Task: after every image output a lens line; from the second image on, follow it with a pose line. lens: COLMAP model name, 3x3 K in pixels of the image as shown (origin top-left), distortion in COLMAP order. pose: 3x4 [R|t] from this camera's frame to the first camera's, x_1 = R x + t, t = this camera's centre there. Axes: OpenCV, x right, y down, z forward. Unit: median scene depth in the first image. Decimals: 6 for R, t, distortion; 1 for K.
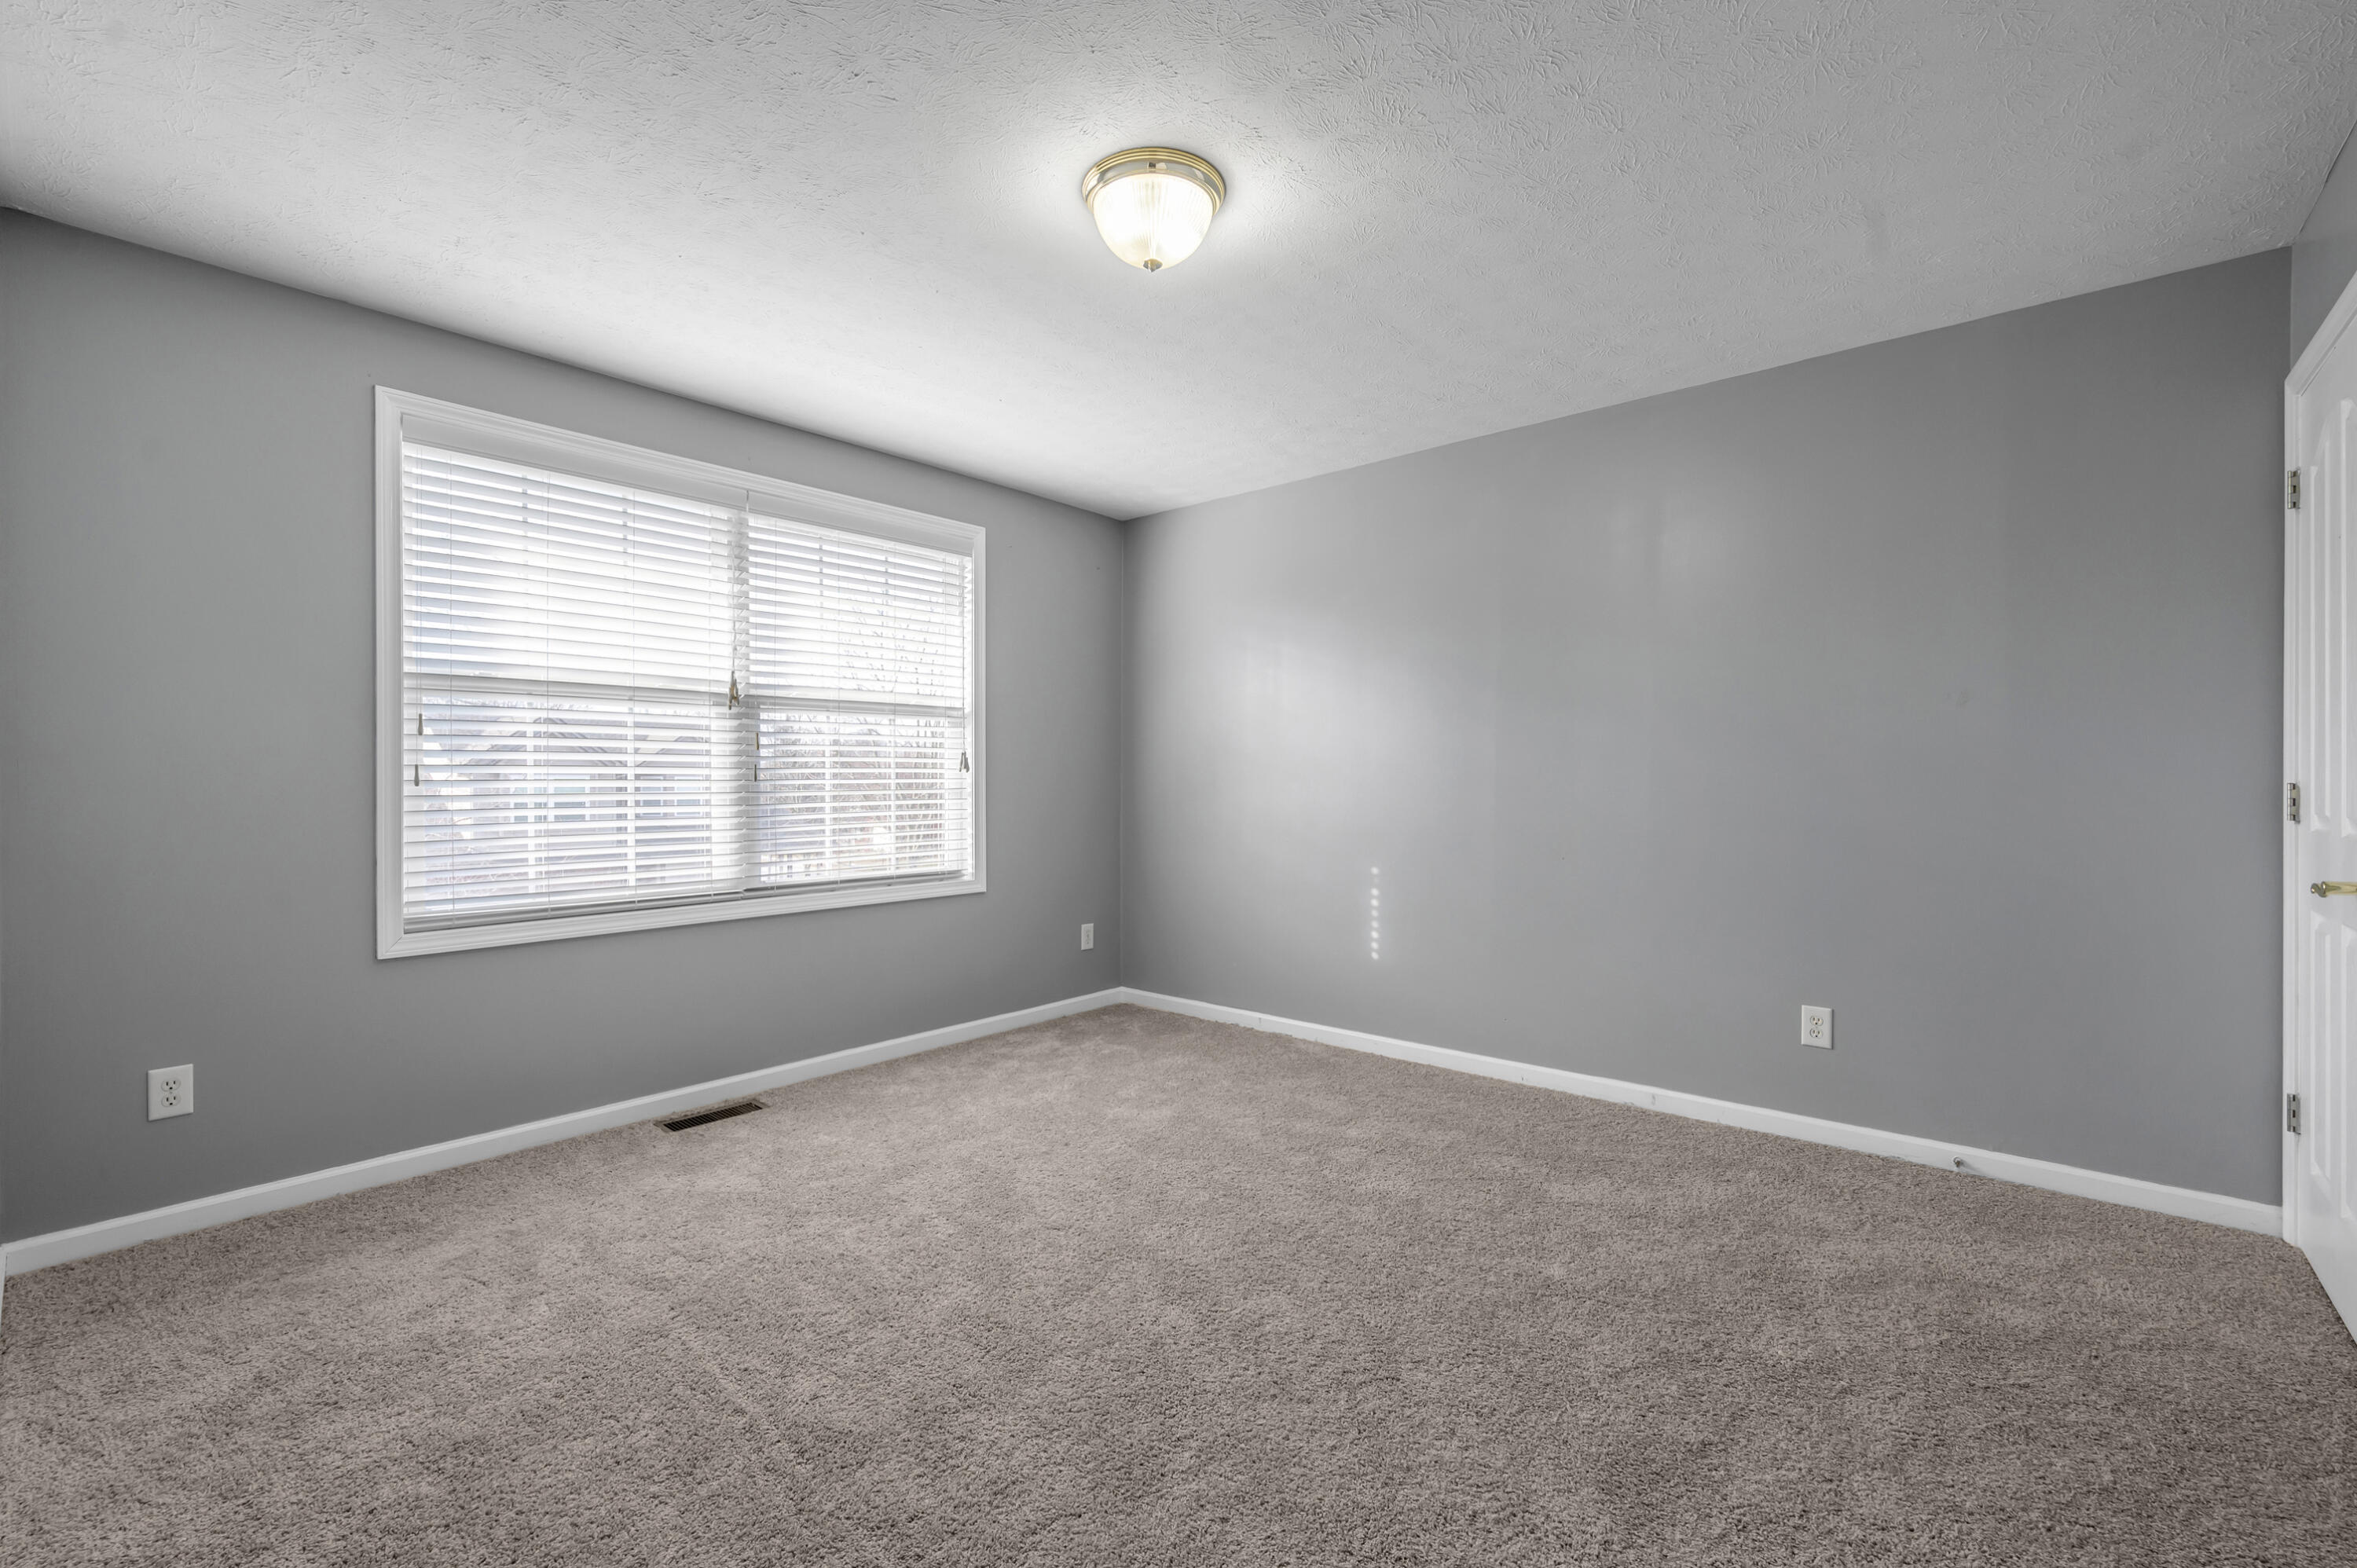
lens RADIAL K [[991.4, 0, 1187.6], [0, 991.4, 777.1], [0, 0, 1]] dist [-0.000222, -0.000076]
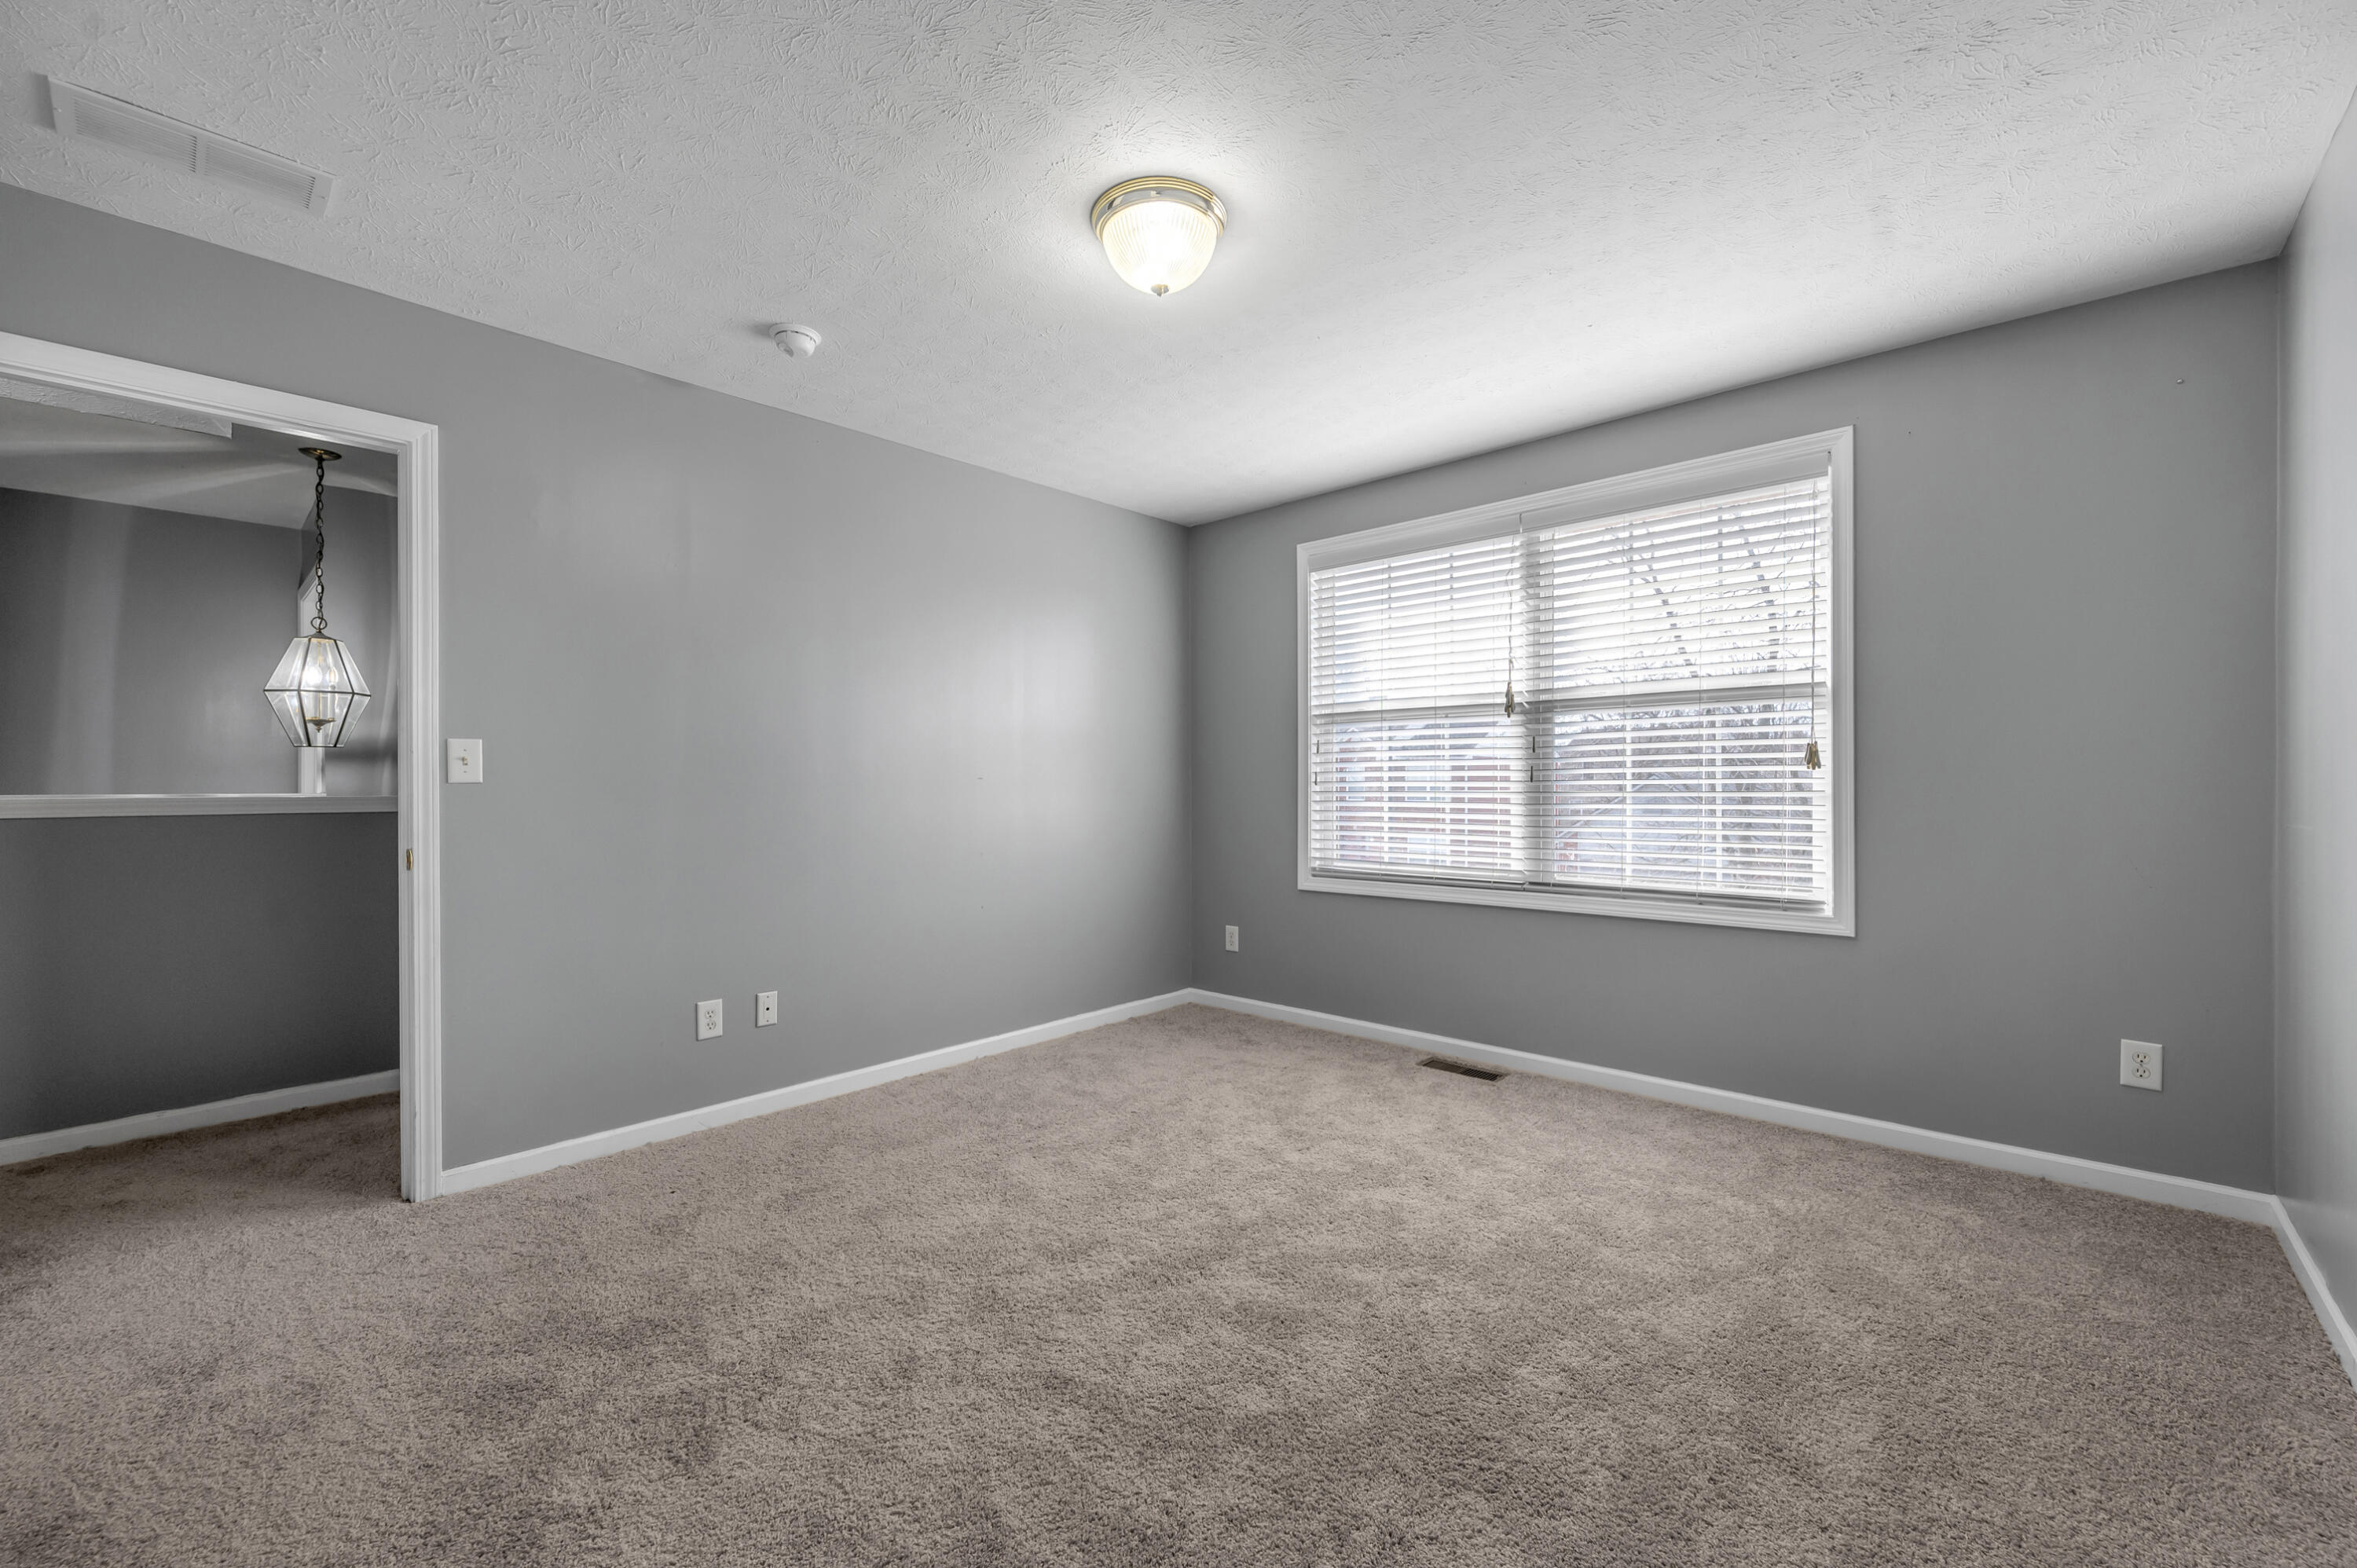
lens RADIAL K [[948.4, 0, 1178.5], [0, 948.4, 784.0], [0, 0, 1]] dist [0.000514, 0.000050]
pose [[-0.038827, -0.000238, -0.999246, 0.611972], [0.004905, 0.999988, -0.000429, 0.004969], [0.999234, -0.004918, -0.038825, 0.671906]]
